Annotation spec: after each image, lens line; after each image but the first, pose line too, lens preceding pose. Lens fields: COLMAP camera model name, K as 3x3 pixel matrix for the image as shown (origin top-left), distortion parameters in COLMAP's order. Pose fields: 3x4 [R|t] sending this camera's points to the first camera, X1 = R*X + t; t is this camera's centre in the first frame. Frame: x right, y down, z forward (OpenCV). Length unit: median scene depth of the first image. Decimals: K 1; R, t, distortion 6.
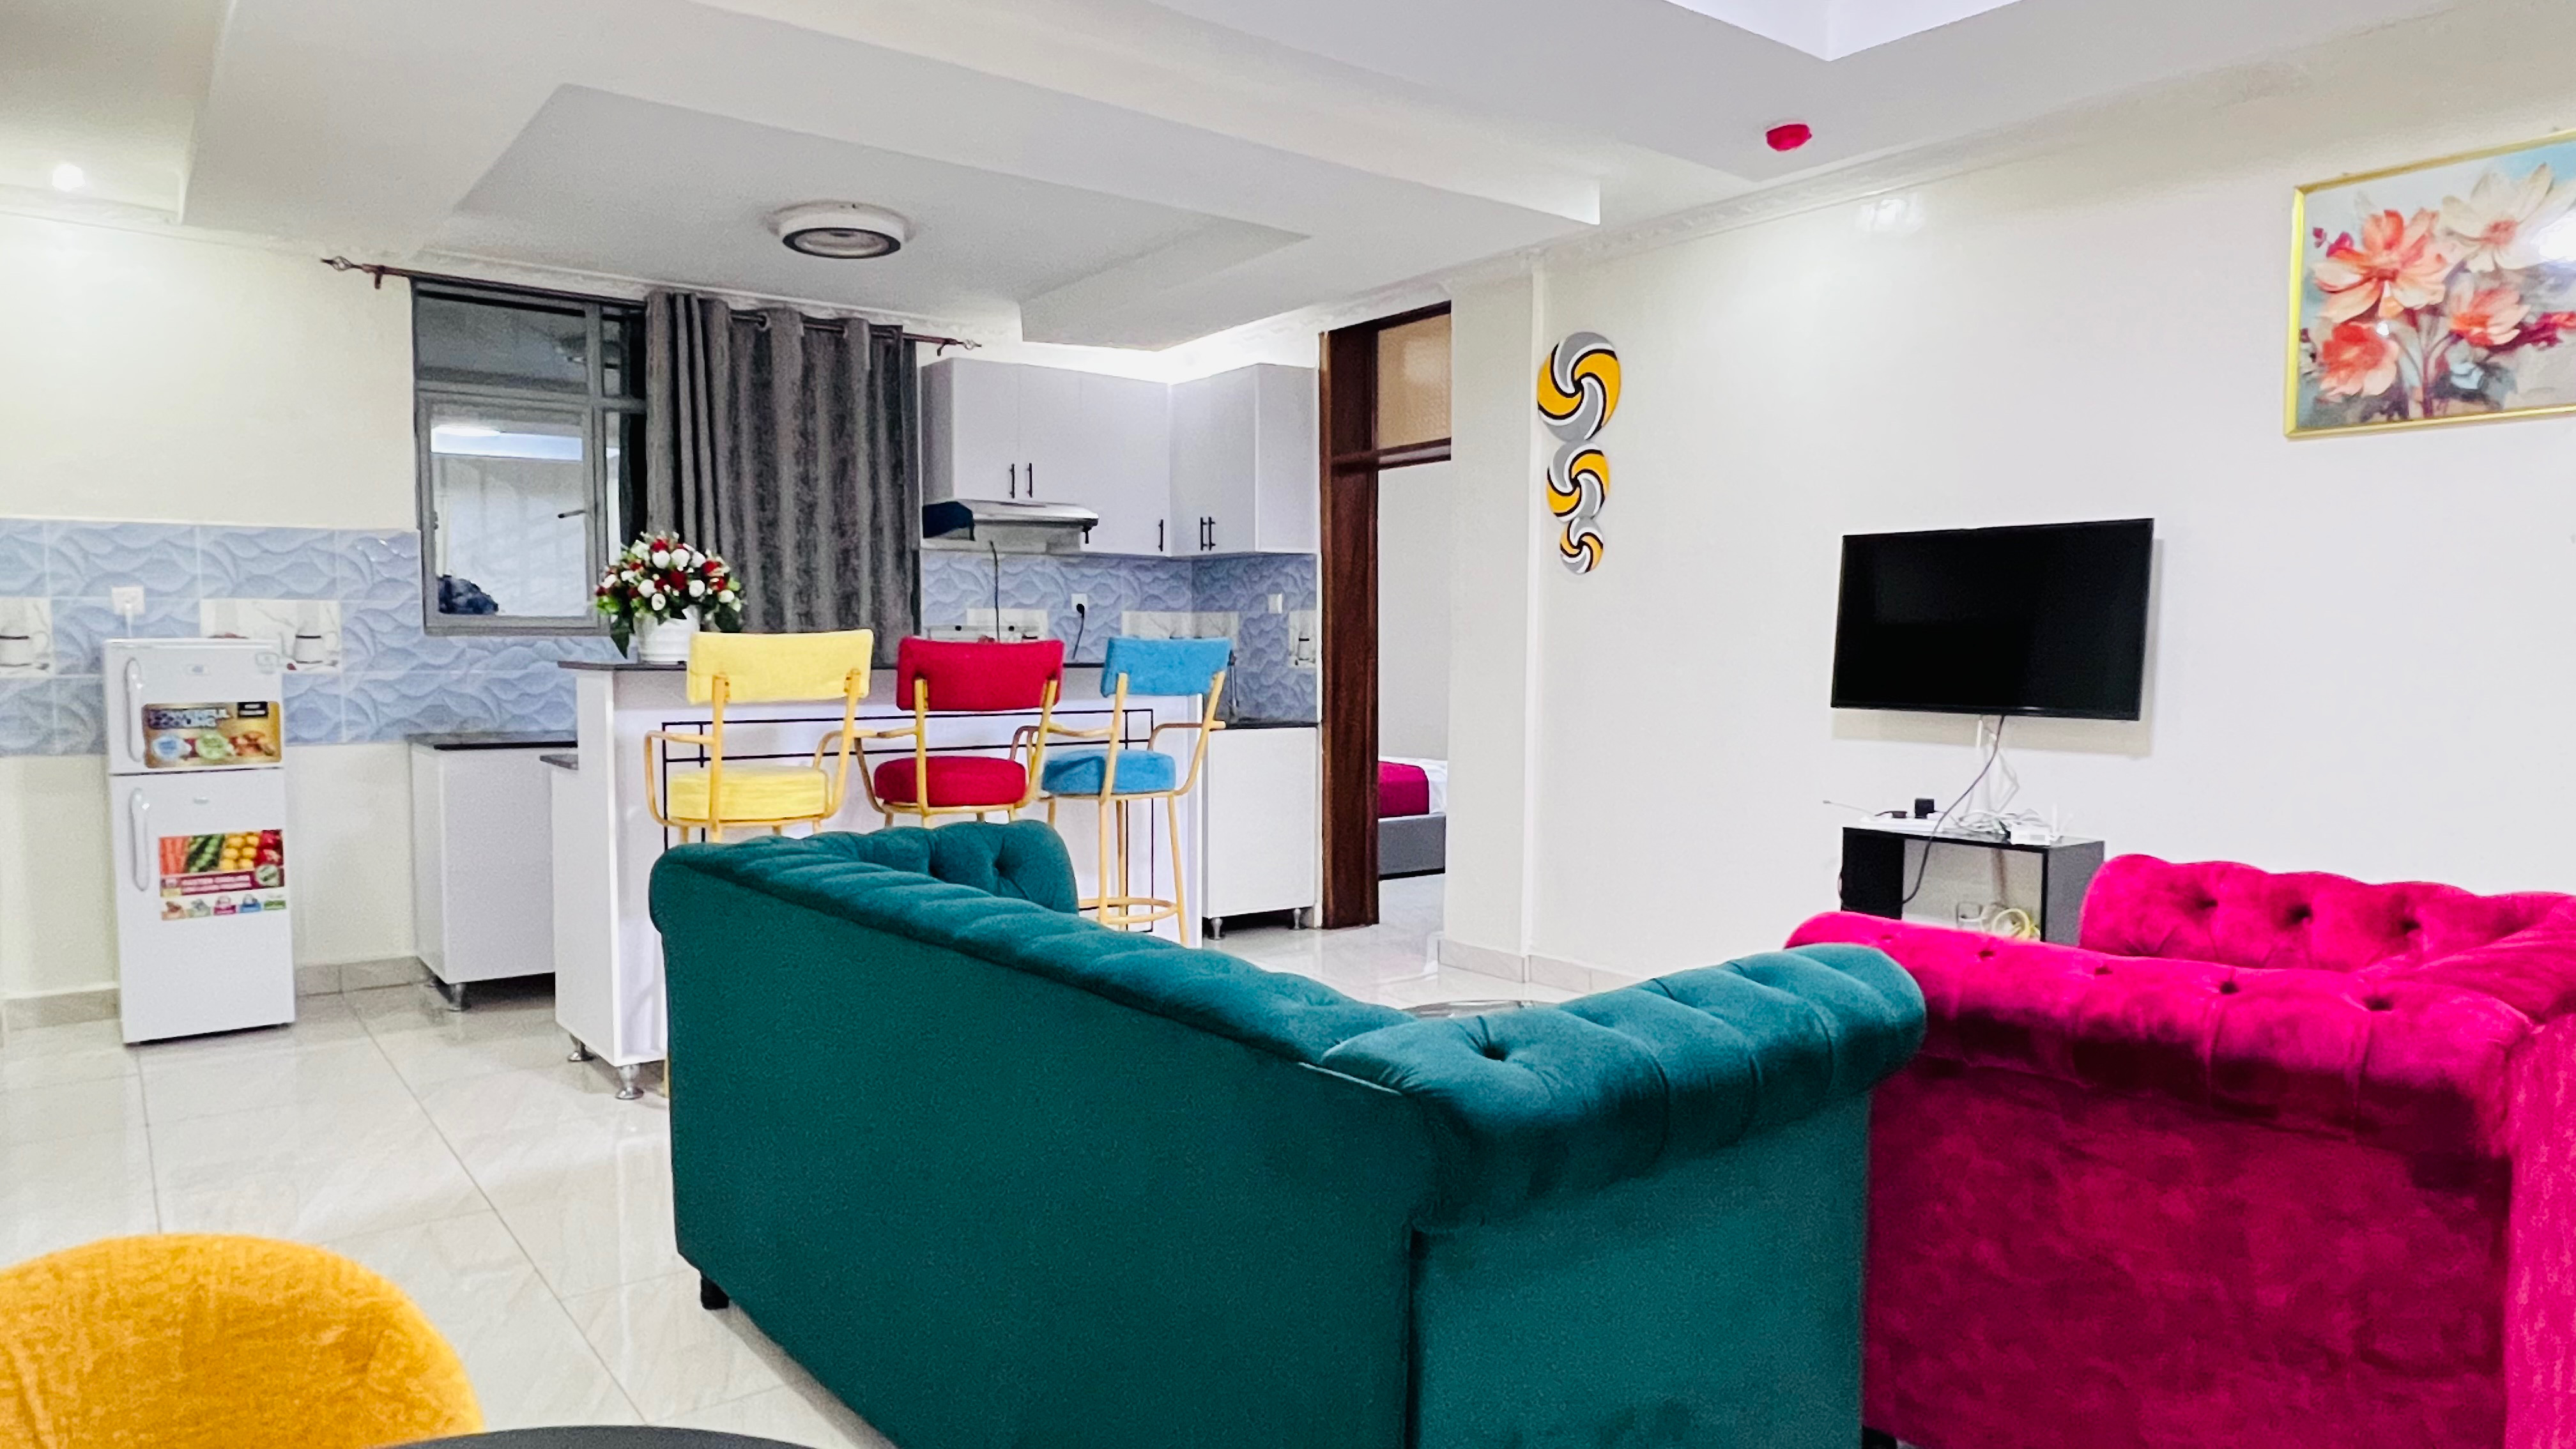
lens RADIAL K [[1562.6, 0, 1288.0], [0, 1562.6, 724.5], [0, 0, 1]] dist [0.001287, 0.000510]
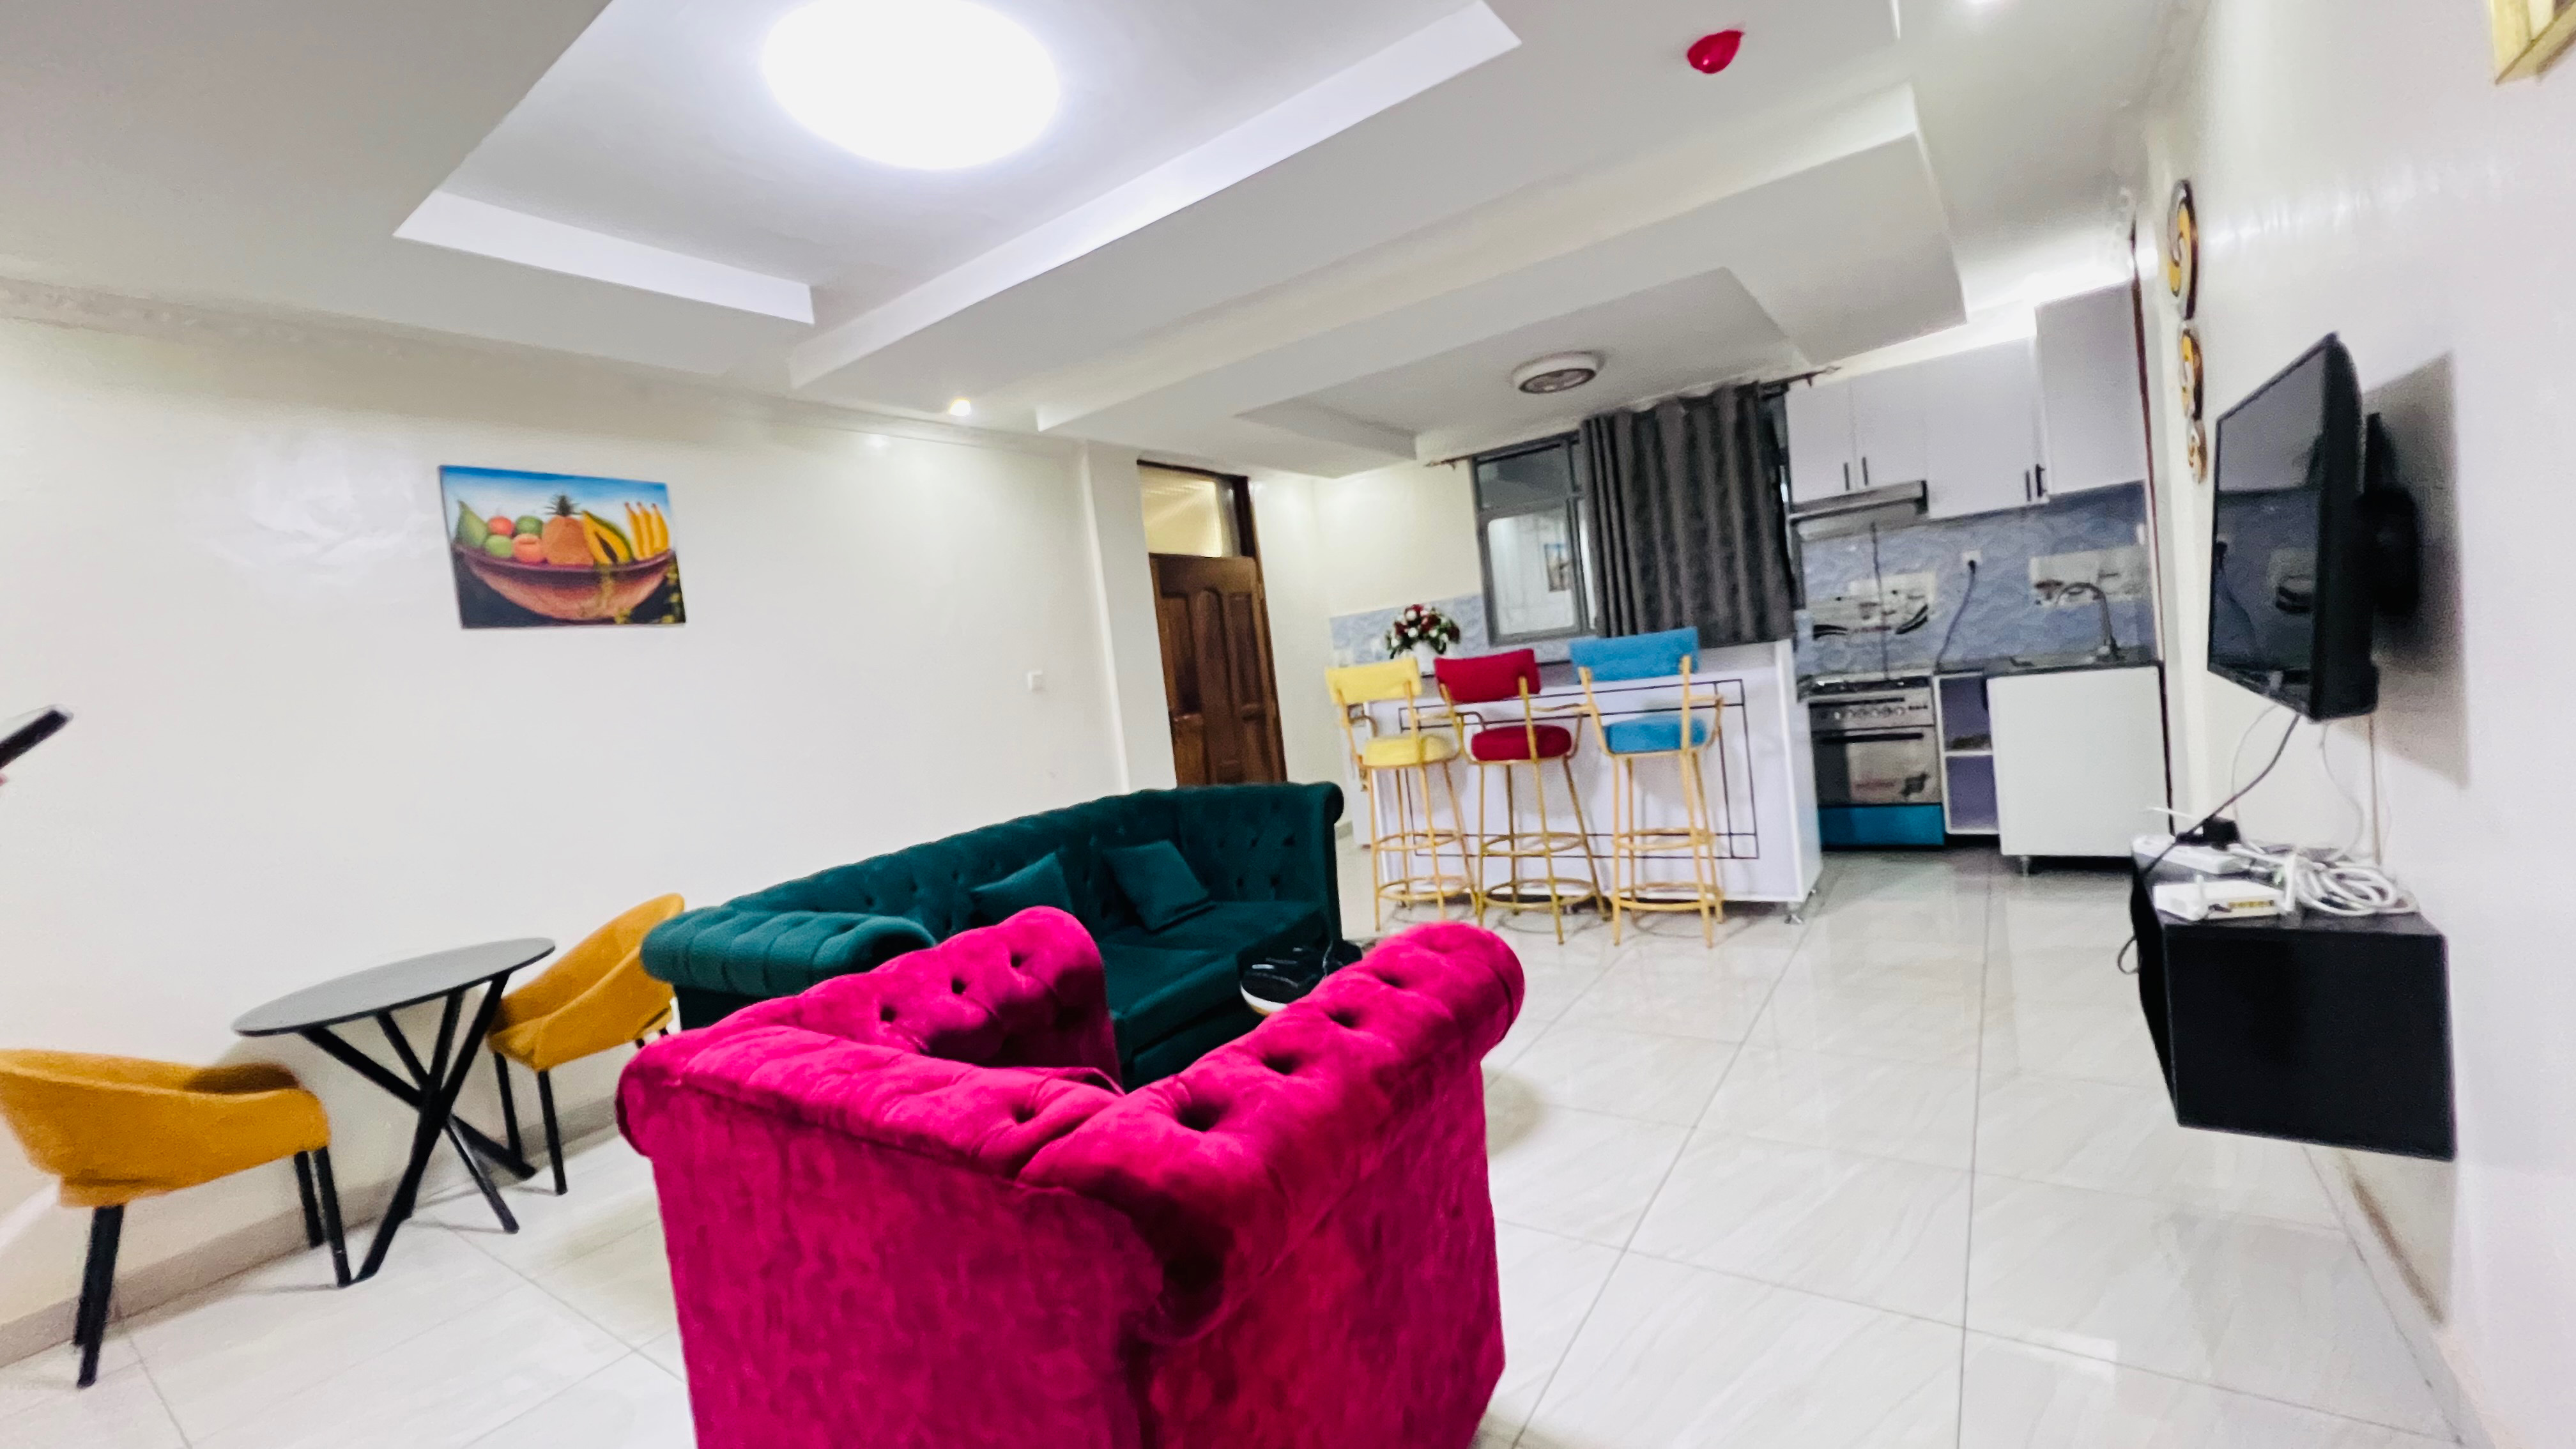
lens RADIAL K [[1025.8, 0, 1279.6], [0, 1025.8, 728.1], [0, 0, 1]] dist [-0.001852, 0.000844]
pose [[0.299322, 0.018935, -0.953964, 0.451029], [0.069483, 0.996716, 0.041585, -0.023960], [0.951619, -0.078731, 0.297023, 0.324521]]
